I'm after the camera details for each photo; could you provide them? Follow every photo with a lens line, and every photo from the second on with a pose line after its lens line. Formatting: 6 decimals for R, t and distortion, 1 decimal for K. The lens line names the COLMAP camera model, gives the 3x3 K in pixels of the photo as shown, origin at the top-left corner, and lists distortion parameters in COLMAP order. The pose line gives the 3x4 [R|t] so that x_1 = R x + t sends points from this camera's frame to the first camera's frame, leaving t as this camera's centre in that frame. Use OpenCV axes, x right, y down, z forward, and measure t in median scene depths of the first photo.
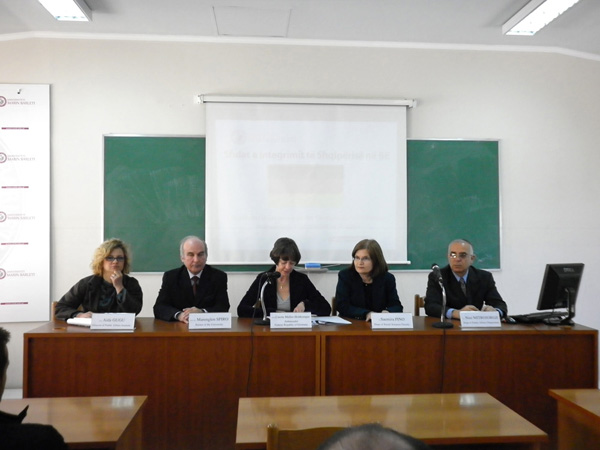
lens RADIAL K [[544.3, 0, 300.0], [0, 544.3, 225.0], [0, 0, 1]] dist [0.005985, 0.001417]
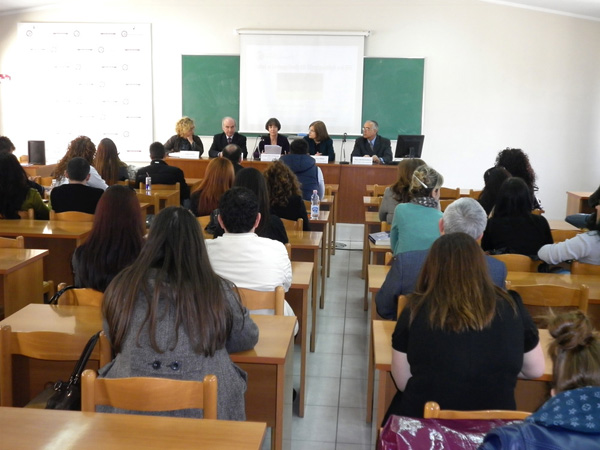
lens RADIAL K [[745.6, 0, 300.0], [0, 745.6, 225.0], [0, 0, 1]] dist [0.010322, 0.070504]
pose [[0.986220, 0.049118, -0.157982, 0.400658], [-0.020395, 0.983723, 0.178532, -0.064209], [0.164180, -0.172850, 0.971168, -1.299948]]
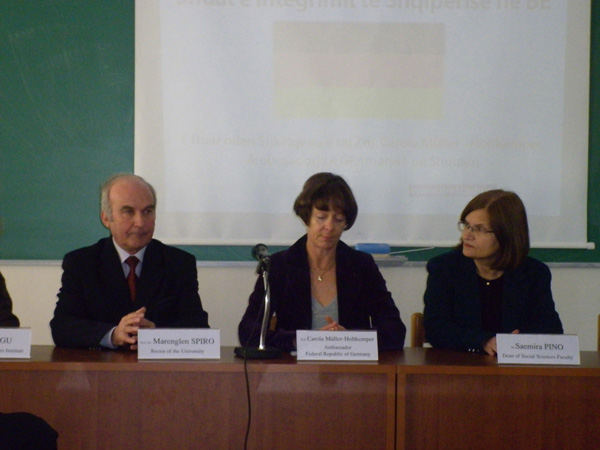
lens RADIAL K [[1728.5, 0, 281.7], [0, 1728.5, 225.5], [0, 0, 1]] dist [0.186695, 1.012014]
pose [[0.999880, 0.011203, -0.010702, -0.036683], [-0.010787, 0.999214, 0.038149, 0.001426], [0.011121, -0.038029, 0.999215, -0.427480]]
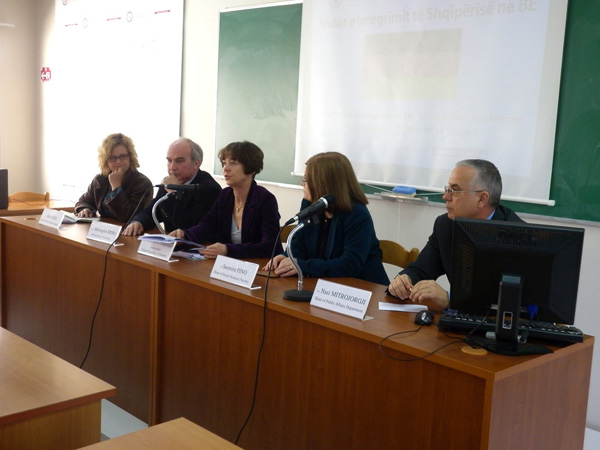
lens RADIAL K [[745.6, 0, 300.0], [0, 745.6, 225.0], [0, 0, 1]] dist [0.010322, 0.070504]
pose [[0.643327, 0.132320, -0.754070, 0.632914], [-0.032280, 0.988763, 0.145964, -0.011058], [0.764911, -0.069562, 0.640369, 0.340483]]
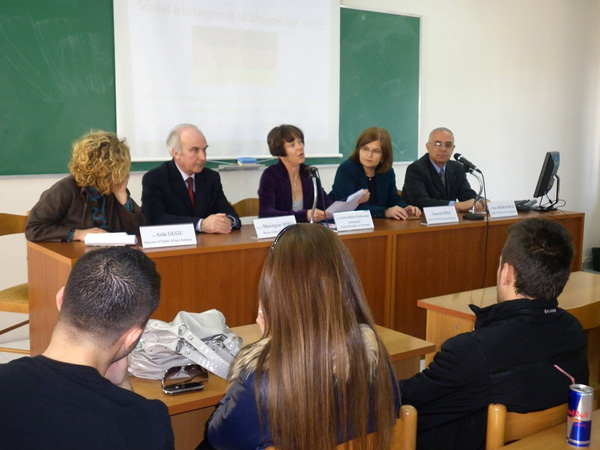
lens RADIAL K [[745.6, 0, 300.0], [0, 745.6, 225.0], [0, 0, 1]] dist [0.010322, 0.070504]
pose [[0.849115, -0.062498, 0.524498, -0.497463], [-0.017020, 0.989223, 0.145427, 0.007750], [-0.527934, -0.132411, 0.838900, 0.037171]]
